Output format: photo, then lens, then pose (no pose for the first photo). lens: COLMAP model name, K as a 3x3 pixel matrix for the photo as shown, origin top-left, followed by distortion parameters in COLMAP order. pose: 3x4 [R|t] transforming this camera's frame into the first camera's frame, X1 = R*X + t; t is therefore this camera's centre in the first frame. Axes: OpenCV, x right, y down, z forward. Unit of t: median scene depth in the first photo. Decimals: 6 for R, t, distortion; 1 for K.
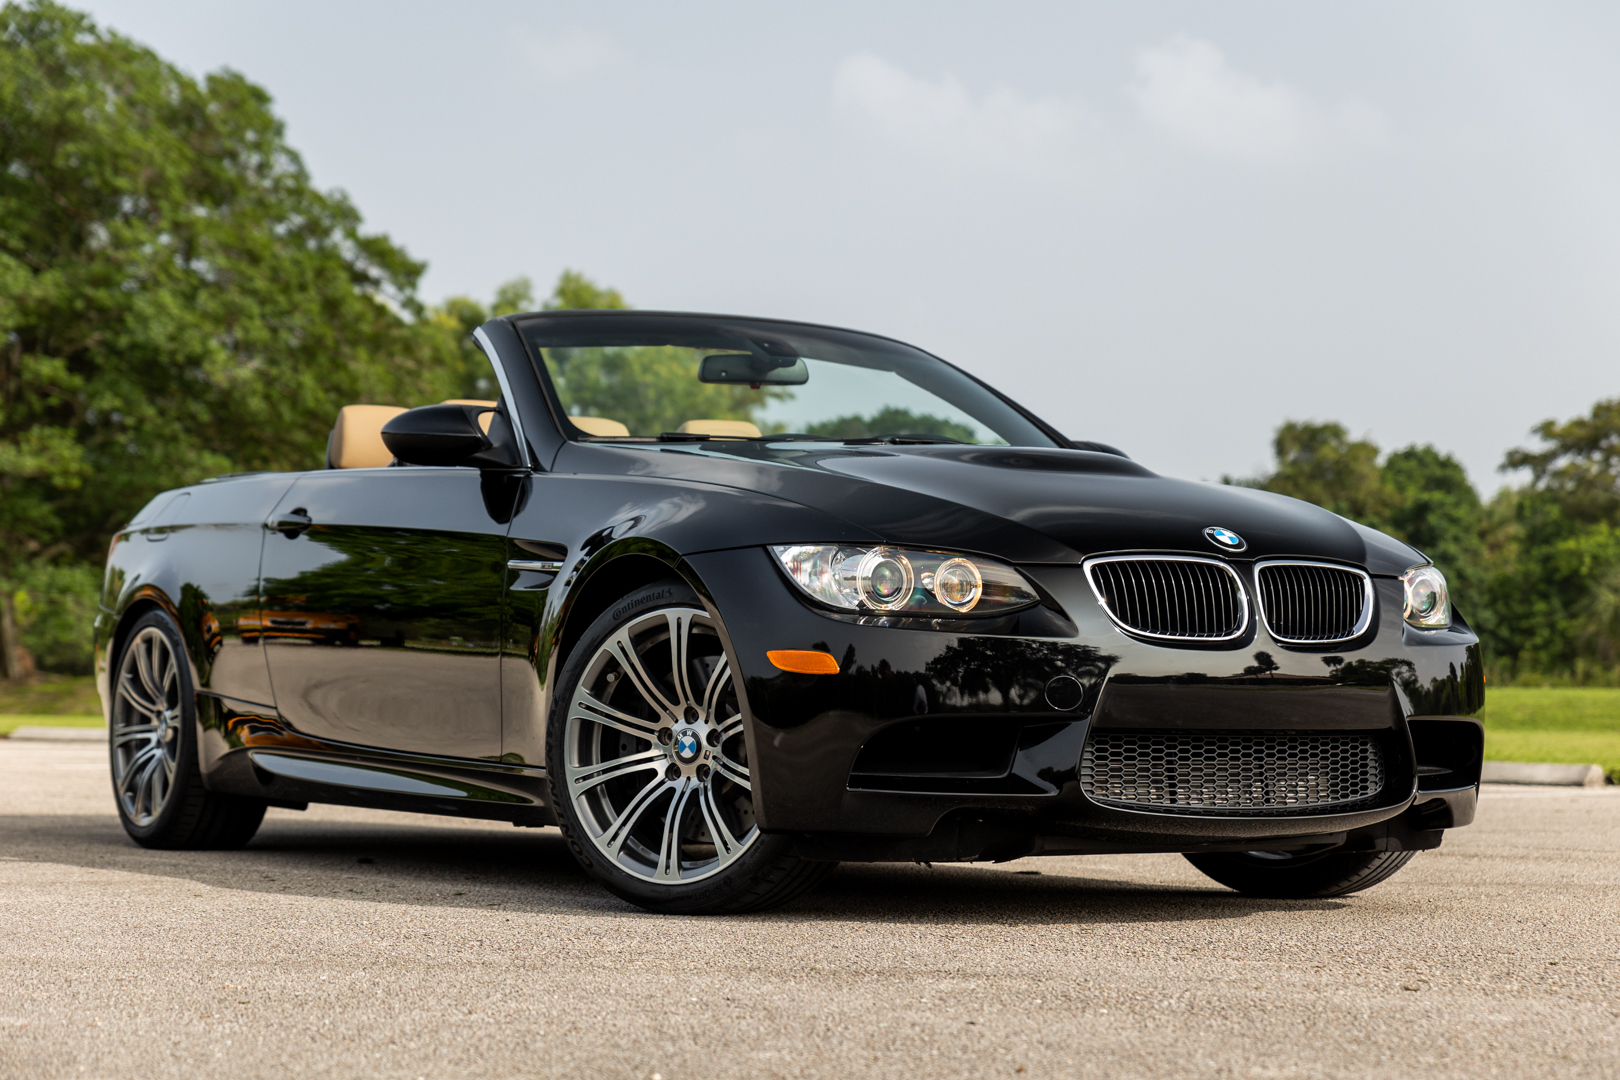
lens RADIAL K [[3241.7, 0, 810.0], [0, 3241.7, 540.0], [0, 0, 1]] dist [-0.061273, -0.251845]
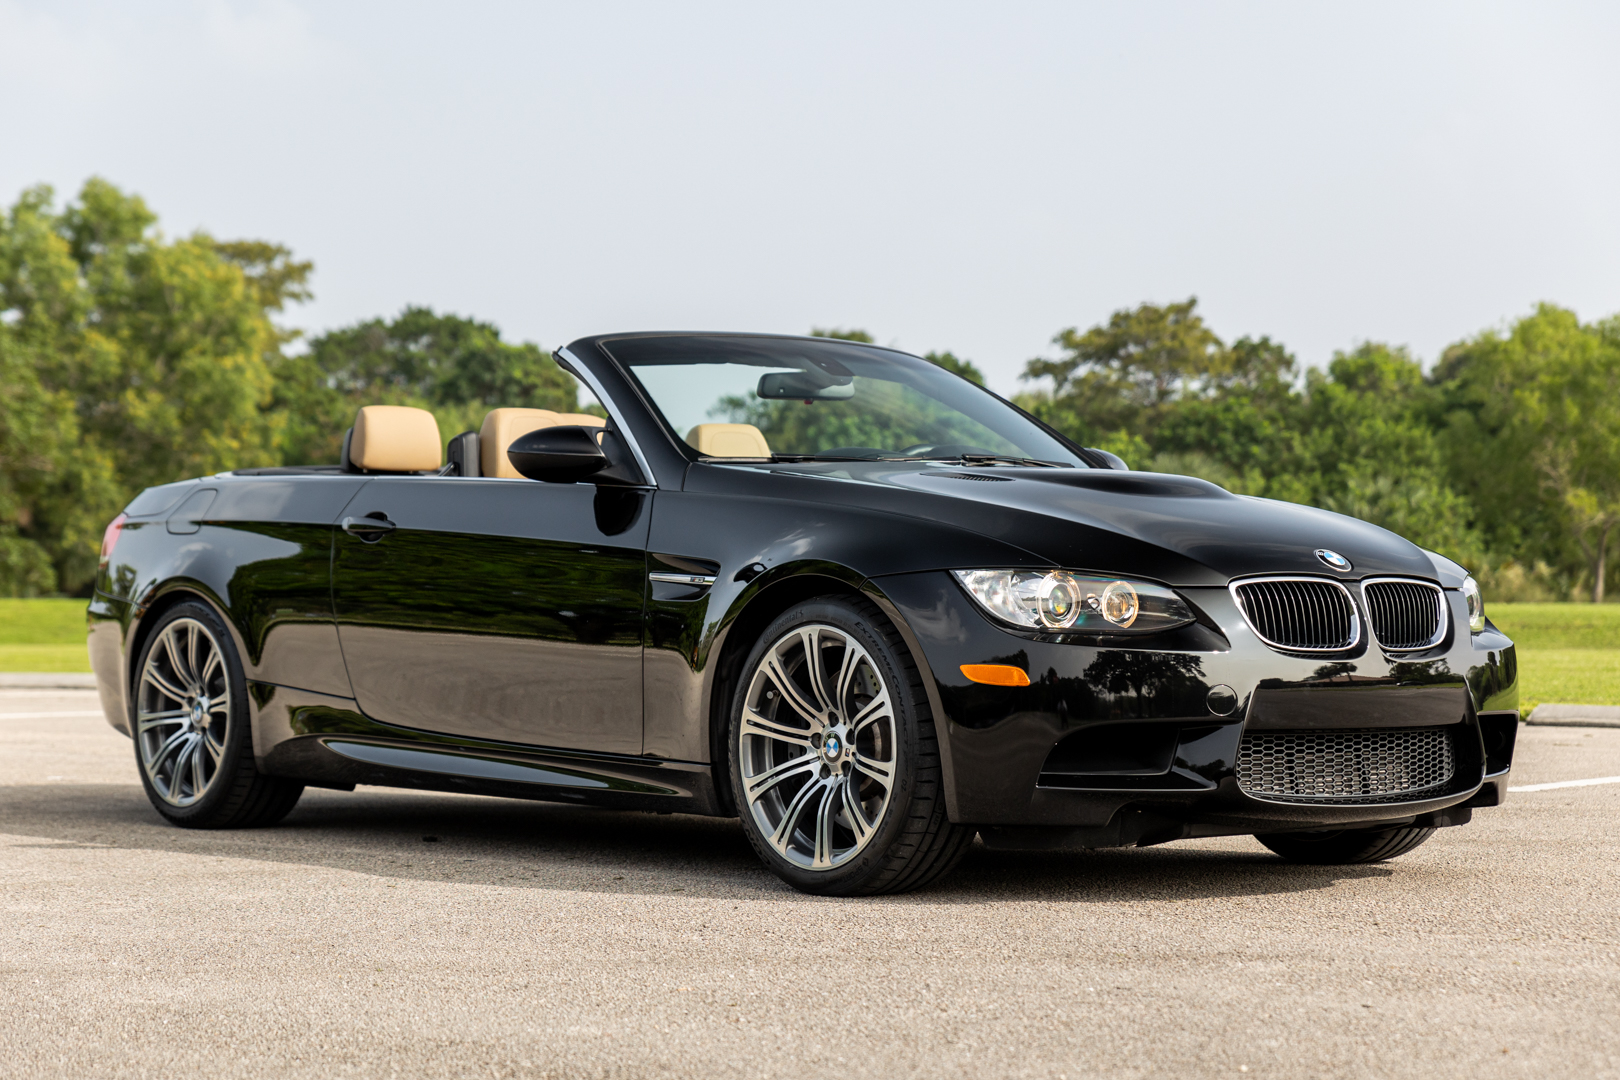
lens RADIAL K [[3241.7, 0, 810.0], [0, 3241.7, 540.0], [0, 0, 1]] dist [-0.061273, -0.251845]
pose [[0.989611, -0.003570, 0.143724, -0.214340], [-0.000253, 0.999647, 0.026574, -0.037008], [-0.143768, -0.026335, 0.989261, -0.099668]]
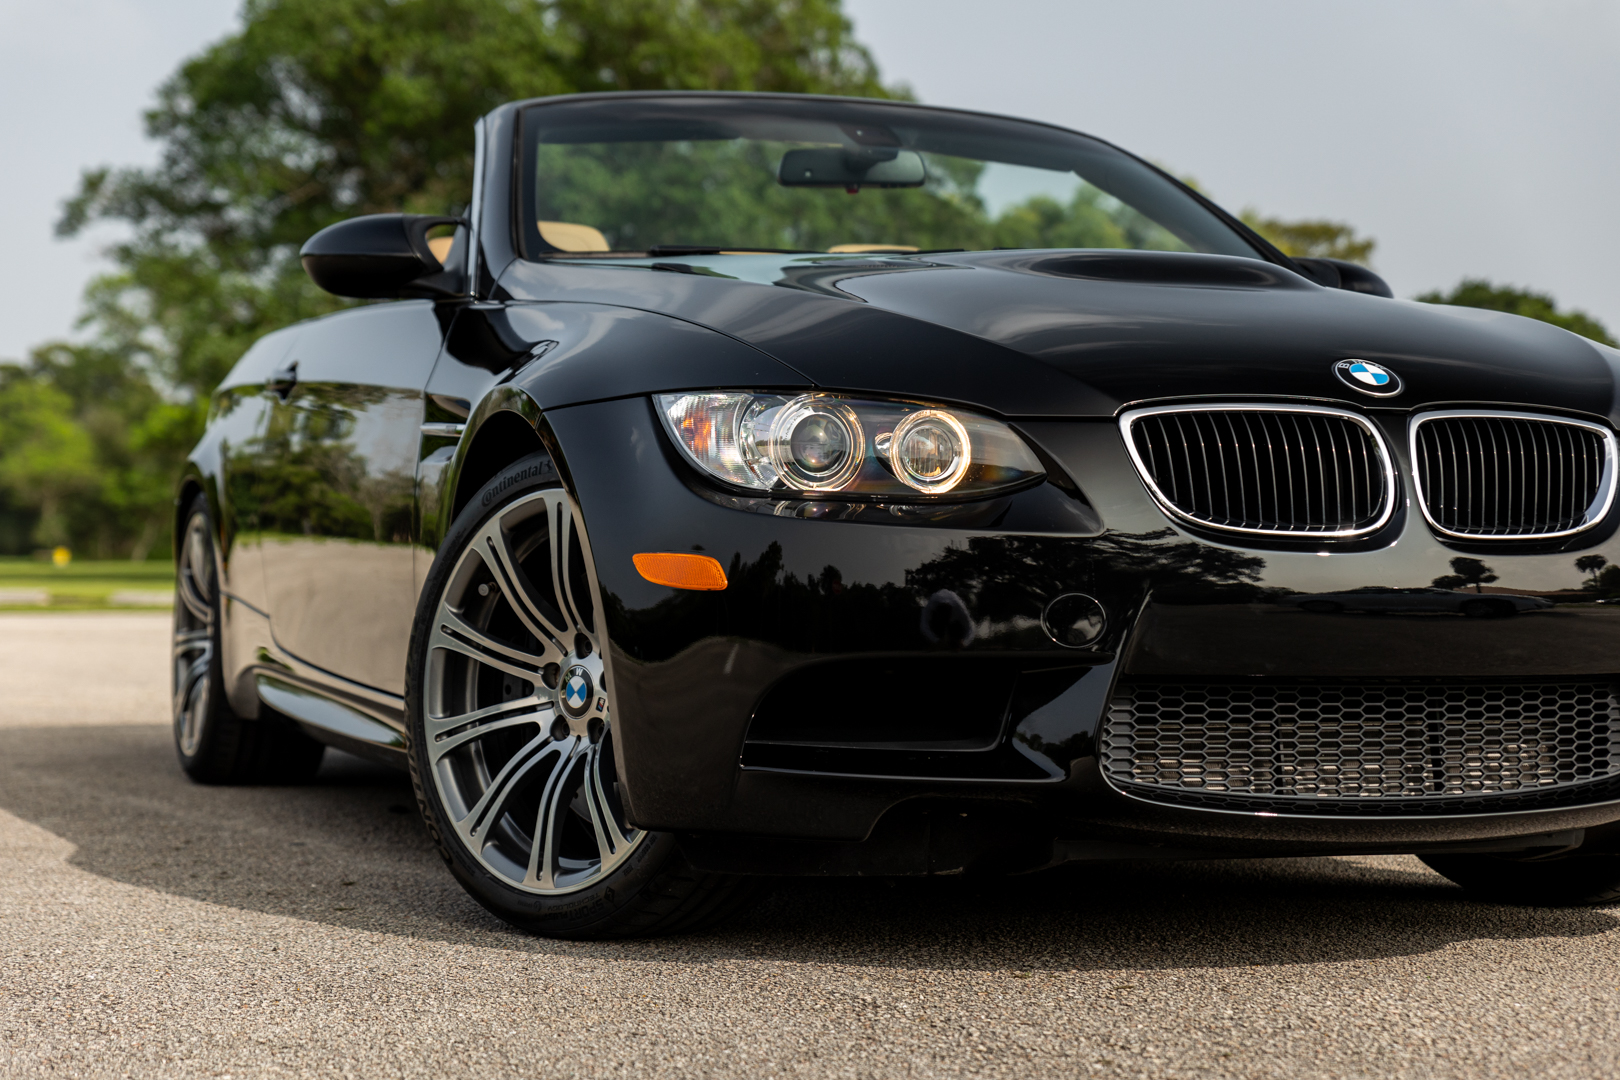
lens RADIAL K [[3046.1, 0, 810.0], [0, 3046.1, 540.0], [0, 0, 1]] dist [-0.009420, -0.138349]
pose [[0.981346, -0.001672, -0.192245, 0.133303], [0.009041, 0.999257, 0.037459, 0.008160], [0.192039, -0.038499, 0.980632, 0.379583]]
